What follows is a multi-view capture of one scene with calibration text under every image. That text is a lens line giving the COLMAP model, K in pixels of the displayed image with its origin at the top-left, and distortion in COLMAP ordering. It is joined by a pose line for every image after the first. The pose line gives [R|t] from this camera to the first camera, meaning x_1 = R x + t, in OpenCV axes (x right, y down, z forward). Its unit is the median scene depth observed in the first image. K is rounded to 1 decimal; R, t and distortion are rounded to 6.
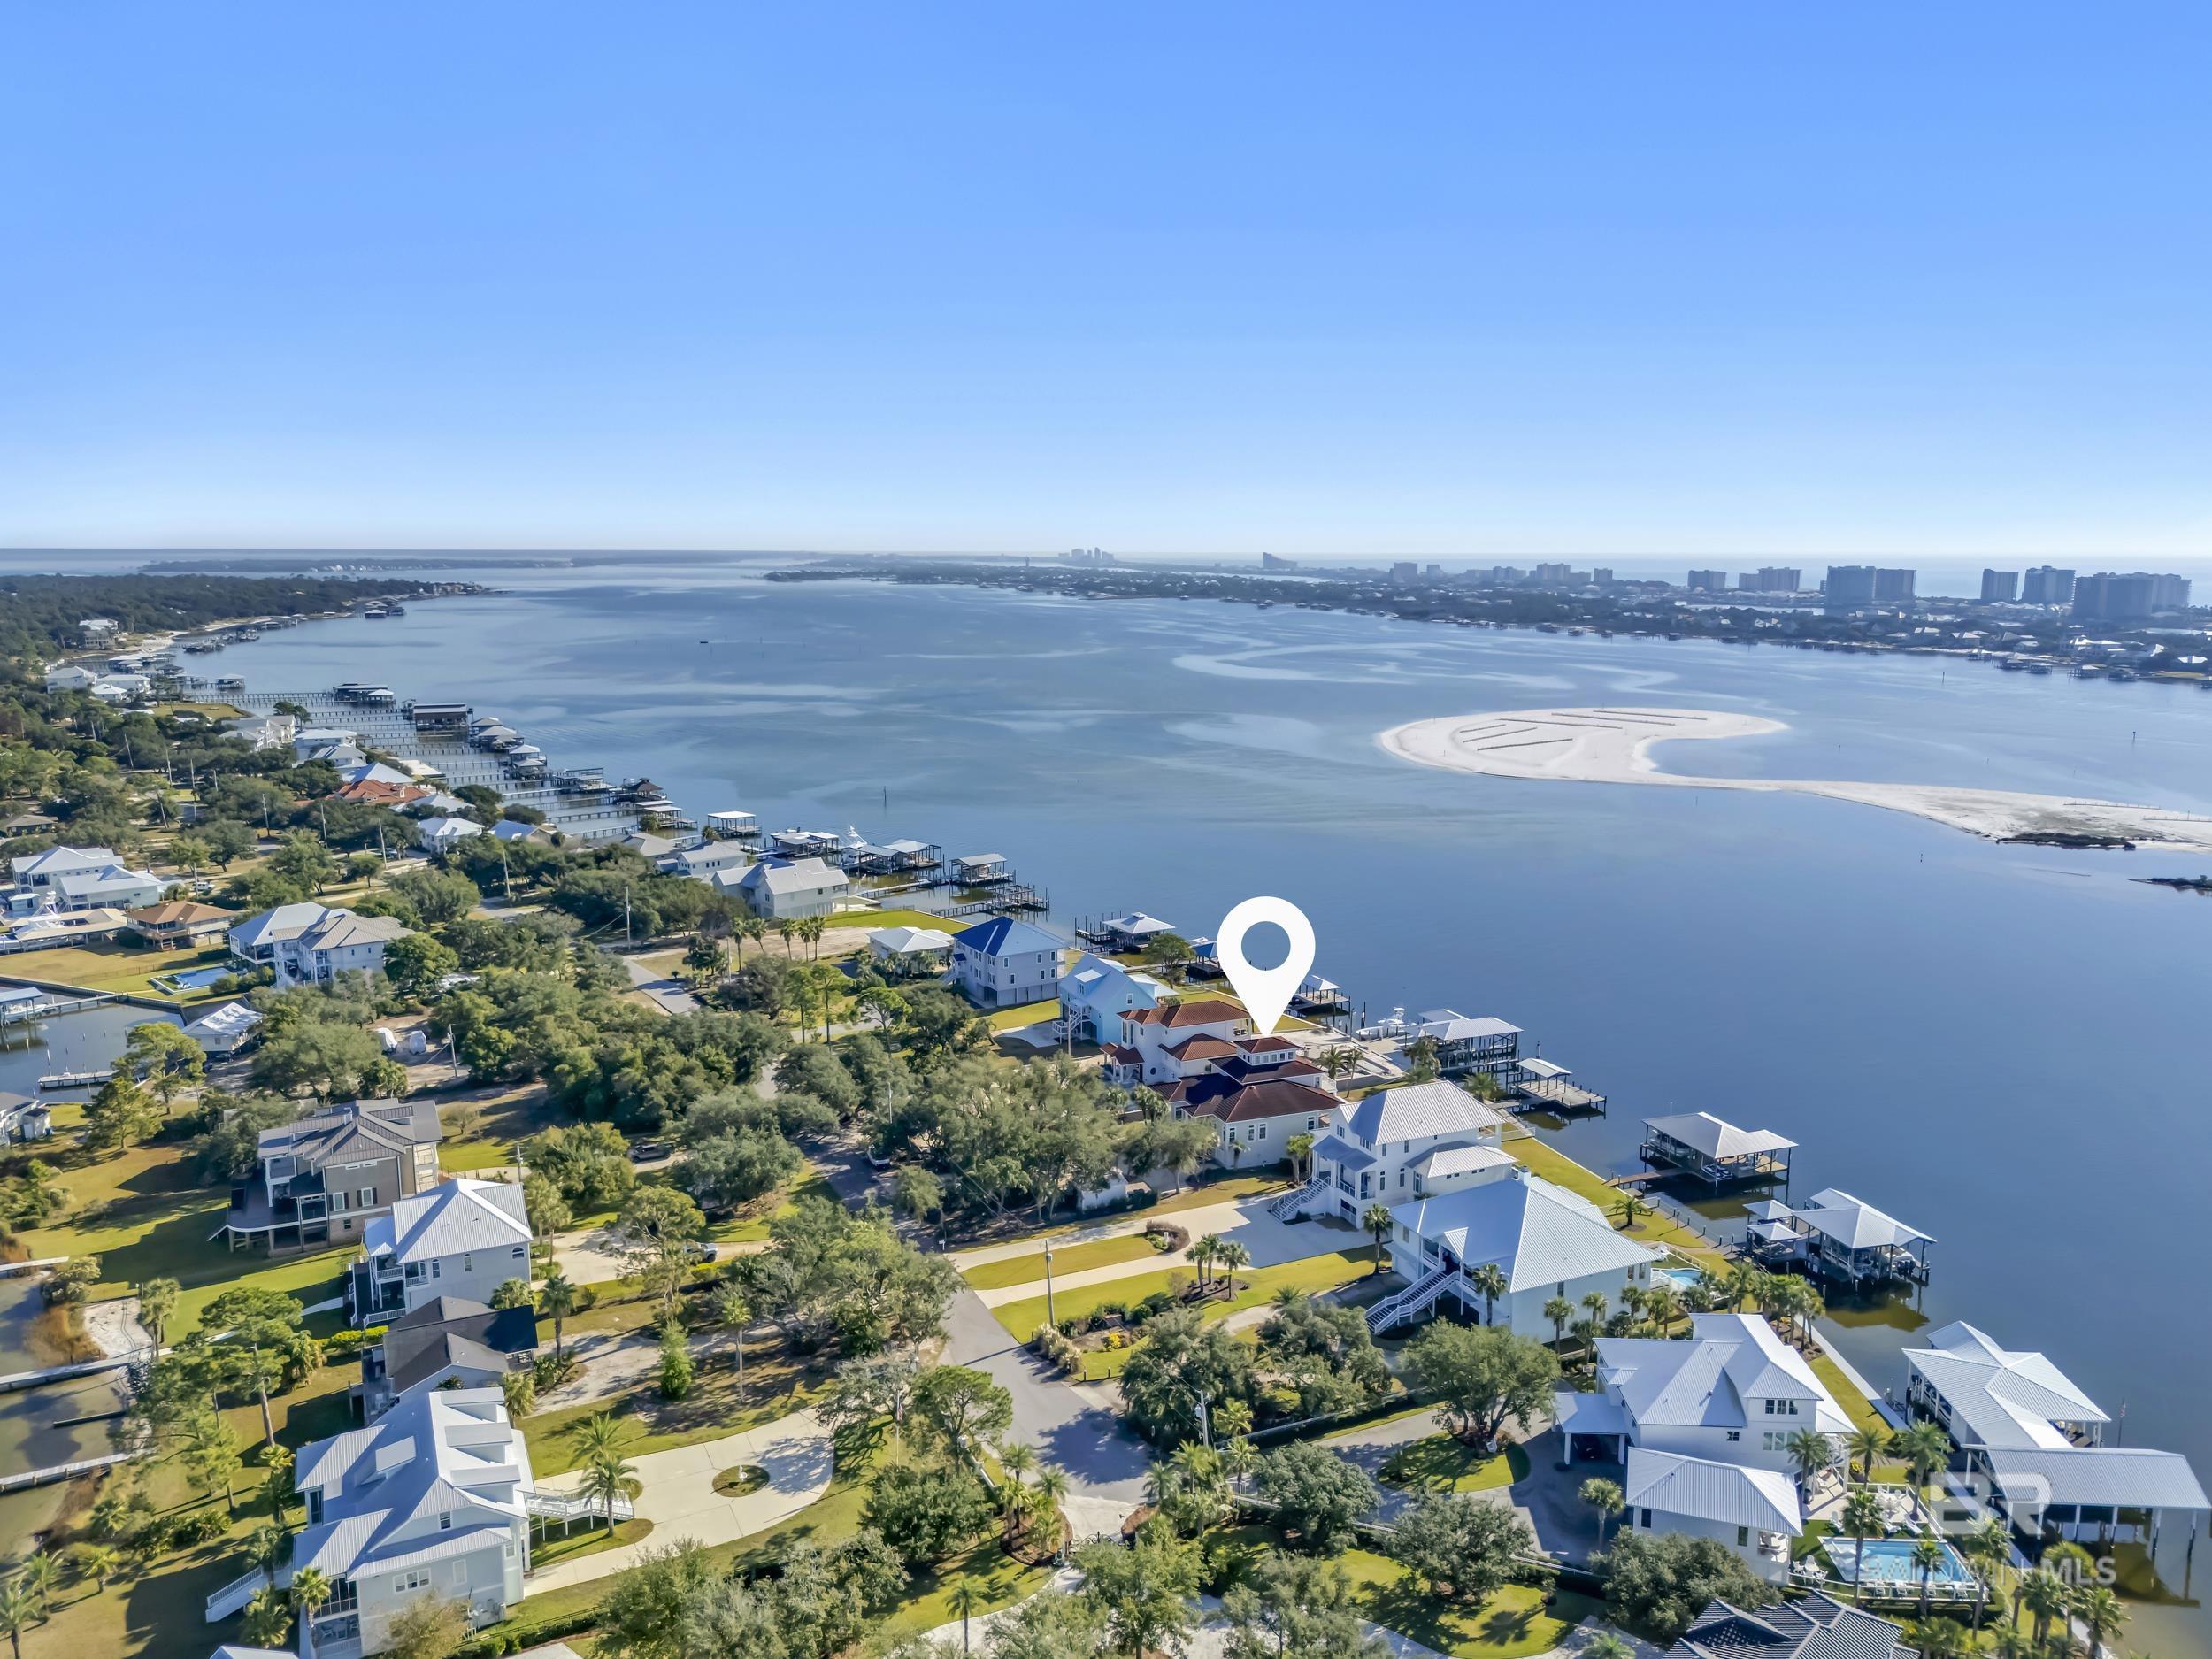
lens RADIAL K [[1627.6, 0, 1109.7], [0, 1627.6, 832.0], [0, 0, 1]] dist [0.104986, -0.128089]
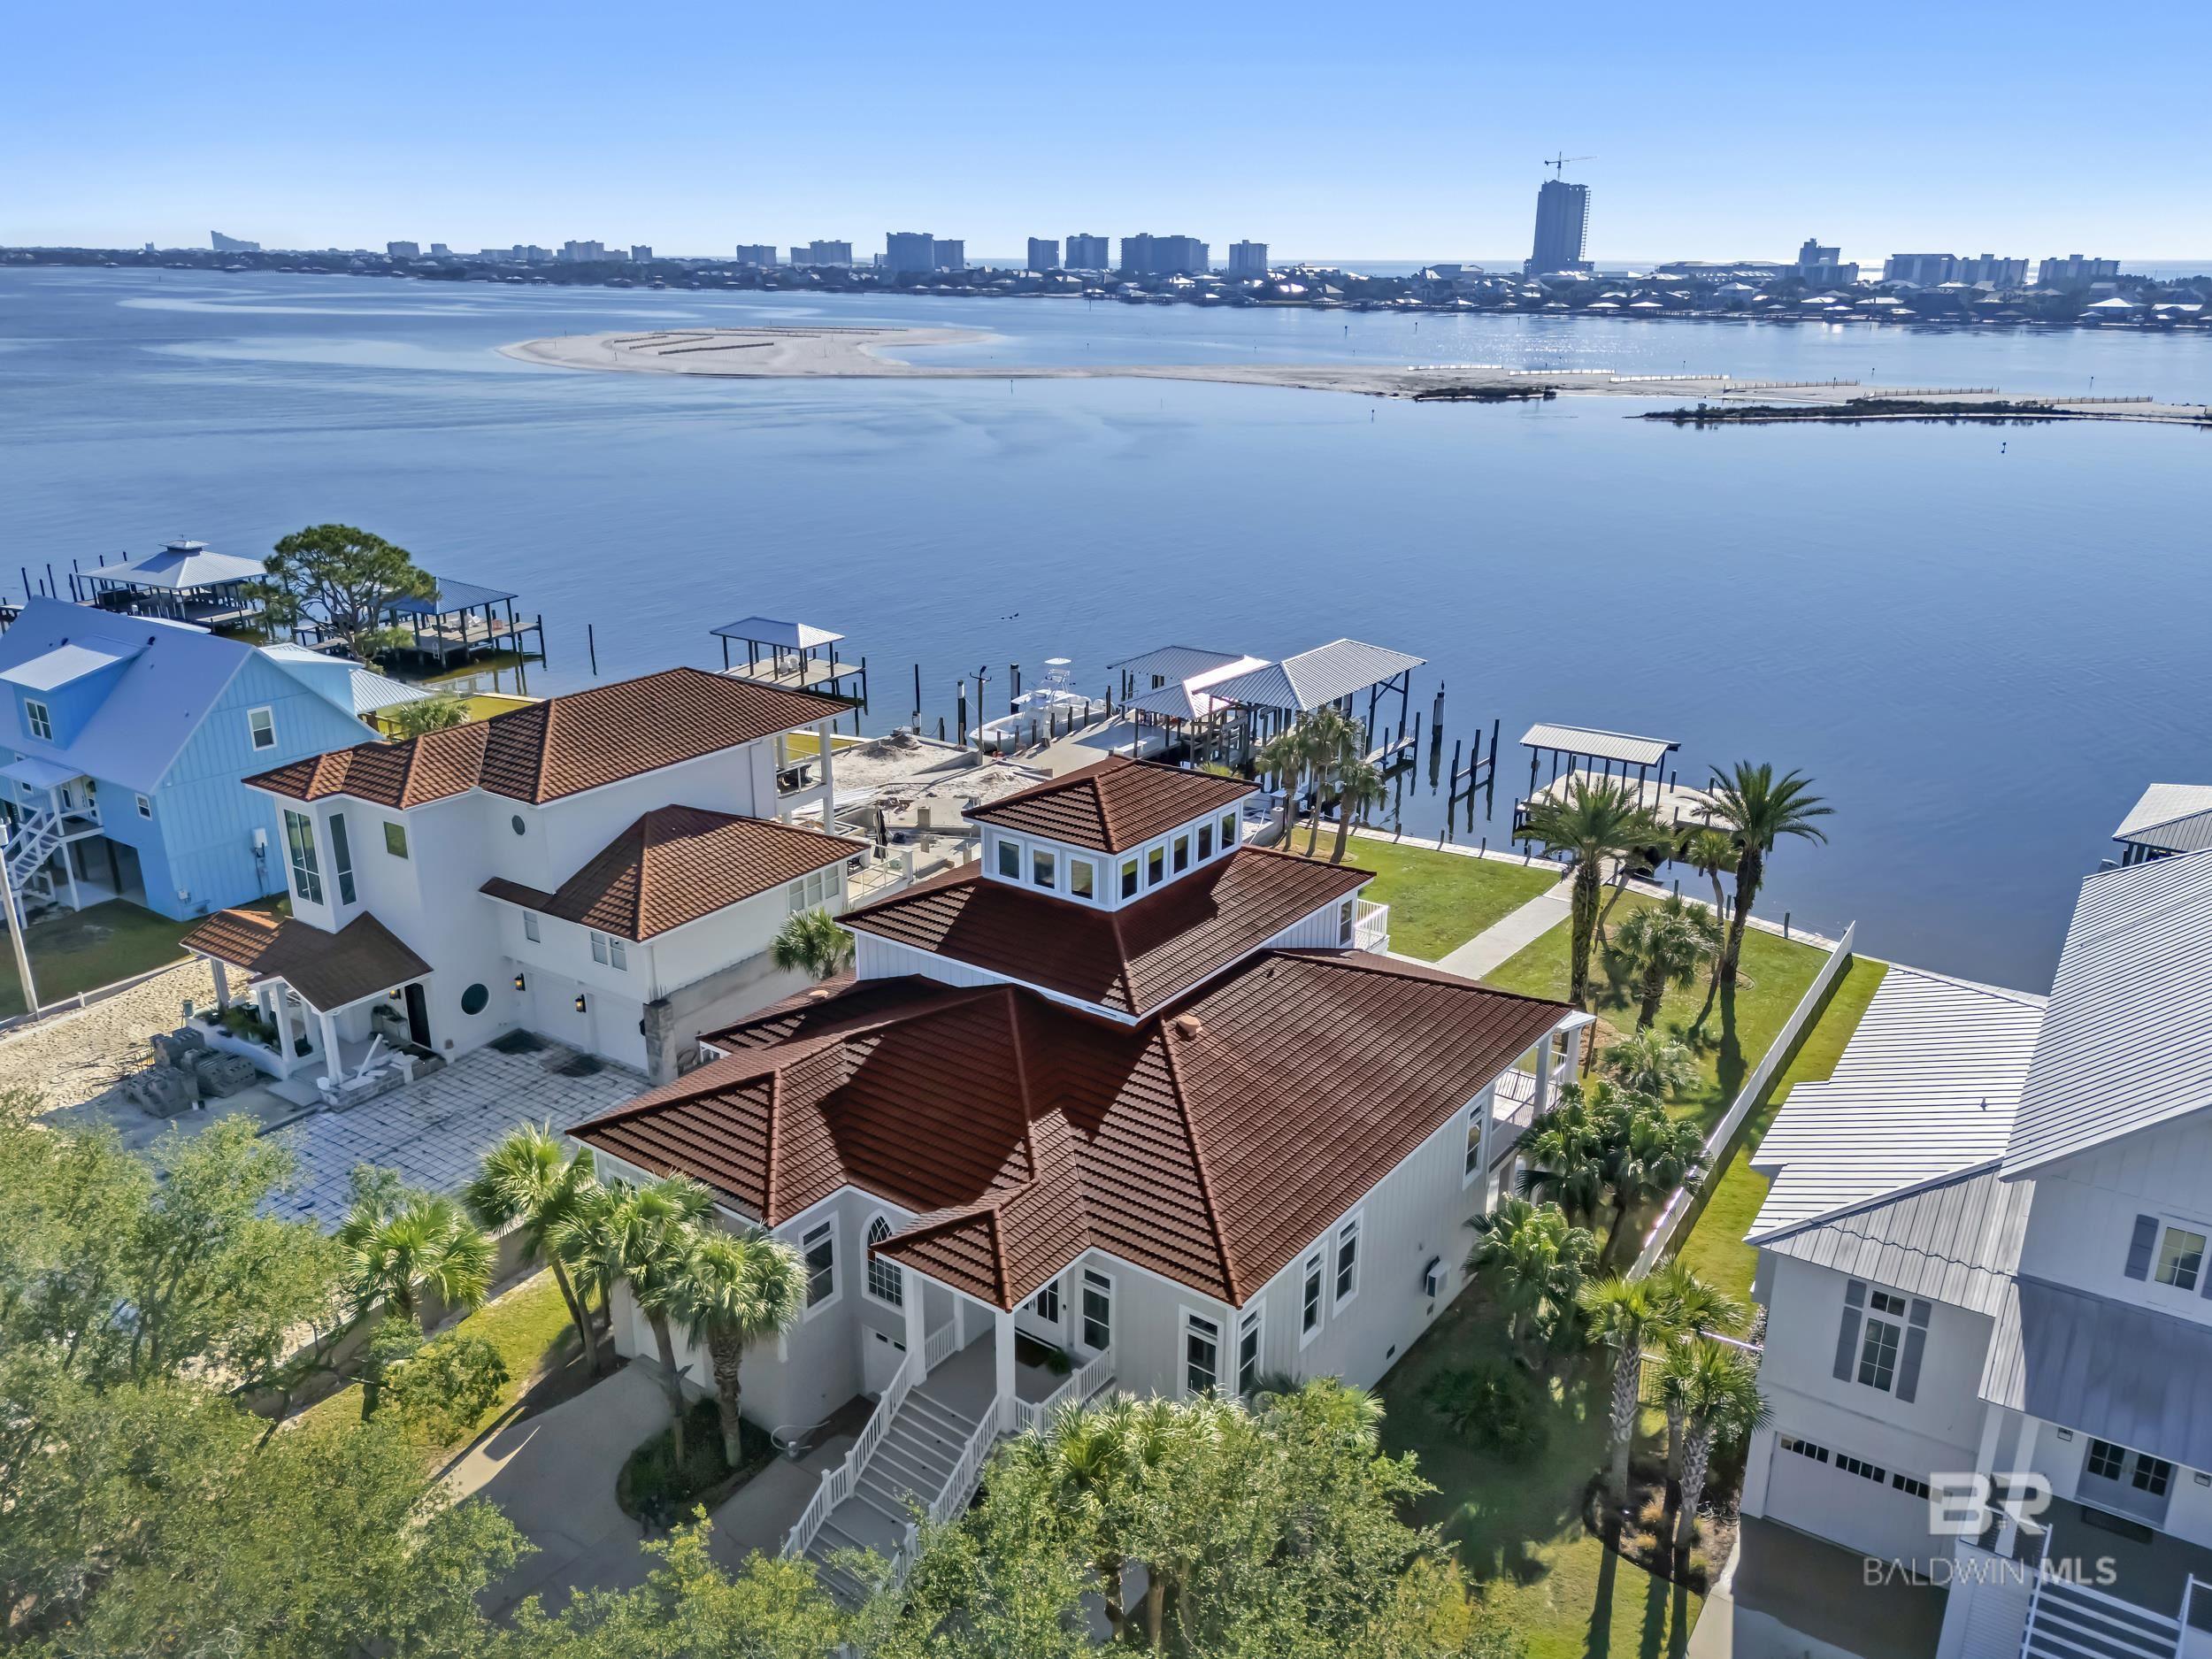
lens RADIAL K [[1627.6, 0, 1109.7], [0, 1627.6, 832.0], [0, 0, 1]] dist [0.104986, -0.128089]
pose [[0.844757, -0.168522, 0.507924, -0.007447], [0.081704, 0.978610, 0.188803, 0.053473], [-0.528877, -0.117994, 0.840456, 0.468319]]
